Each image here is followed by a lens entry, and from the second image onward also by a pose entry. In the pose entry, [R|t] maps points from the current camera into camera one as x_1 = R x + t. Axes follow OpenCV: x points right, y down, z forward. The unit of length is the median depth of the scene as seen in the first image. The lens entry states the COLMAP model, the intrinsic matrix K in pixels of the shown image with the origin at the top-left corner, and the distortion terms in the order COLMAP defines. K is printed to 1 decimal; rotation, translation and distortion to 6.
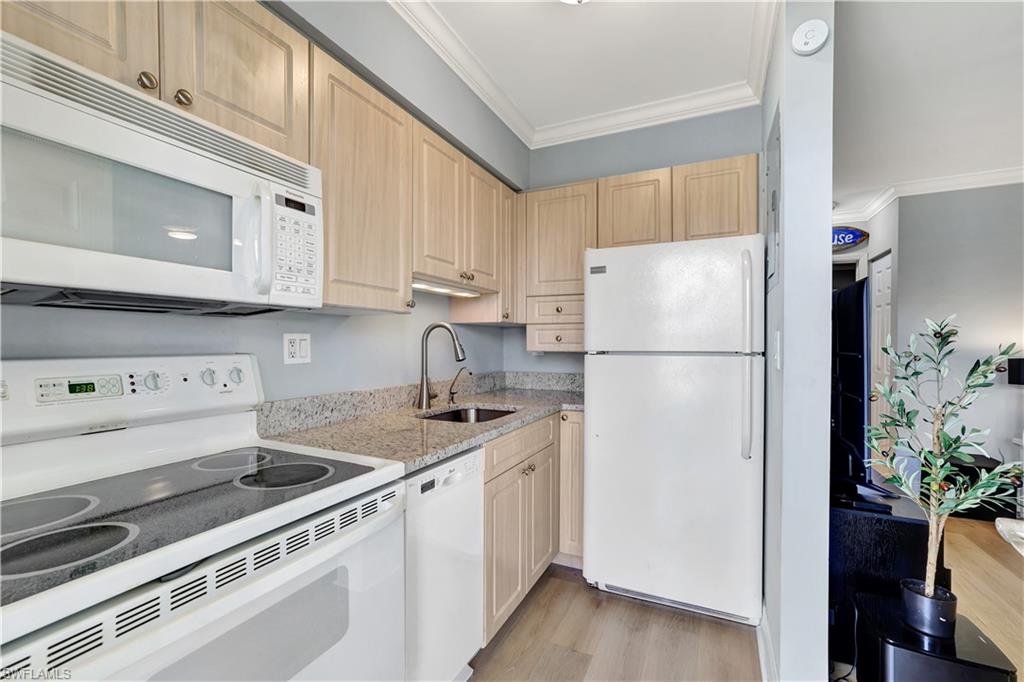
lens RADIAL K [[447.7, 0, 510.1], [0, 447.7, 344.1], [0, 0, 1]] dist [0.004674, 0.001234]
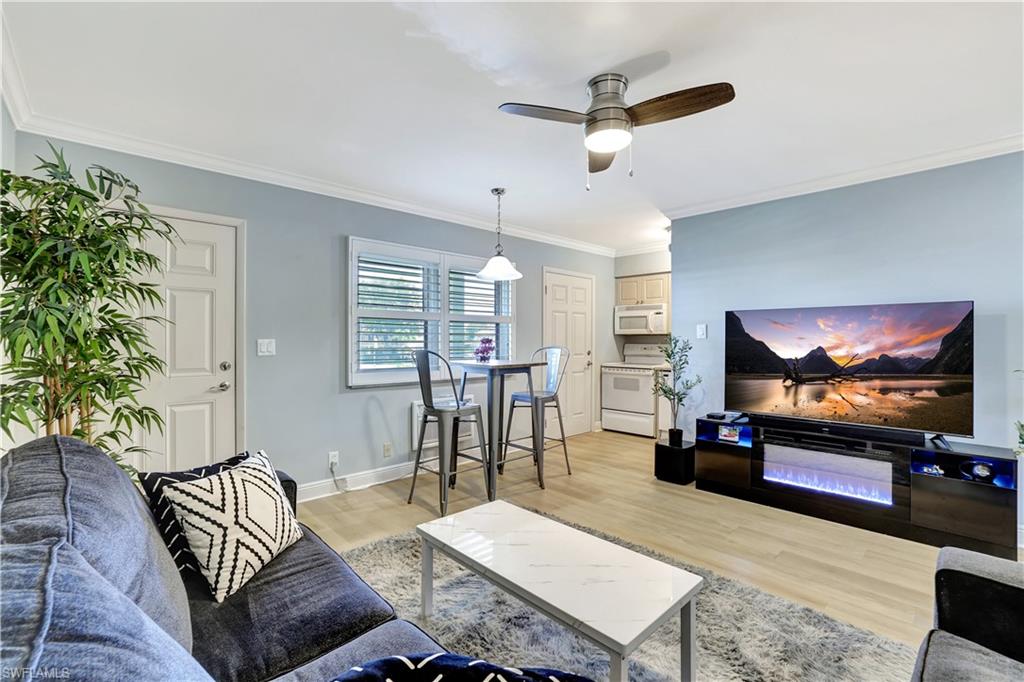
lens RADIAL K [[447.7, 0, 512.8], [0, 447.7, 340.0], [0, 0, 1]] dist [0.004674, 0.001234]
pose [[-0.370400, 0.001893, -0.928871, 3.518398], [-0.003428, 0.999988, 0.003405, -0.023575], [0.928866, 0.004445, -0.370389, 1.012183]]
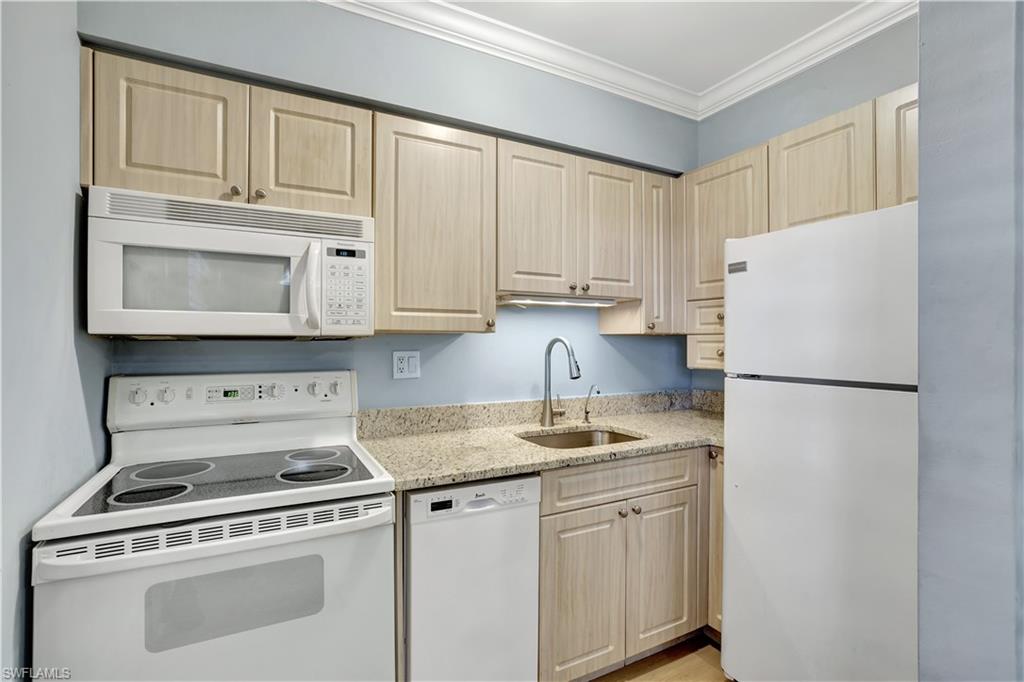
lens RADIAL K [[487.1, 0, 514.5], [0, 487.1, 339.0], [0, 0, 1]] dist [-0.015204, -0.000405]
pose [[0.802374, -0.000610, -0.596821, 0.514758], [-0.002269, 0.999989, -0.004072, -0.053662], [0.596817, 0.004622, 0.802364, 0.158222]]
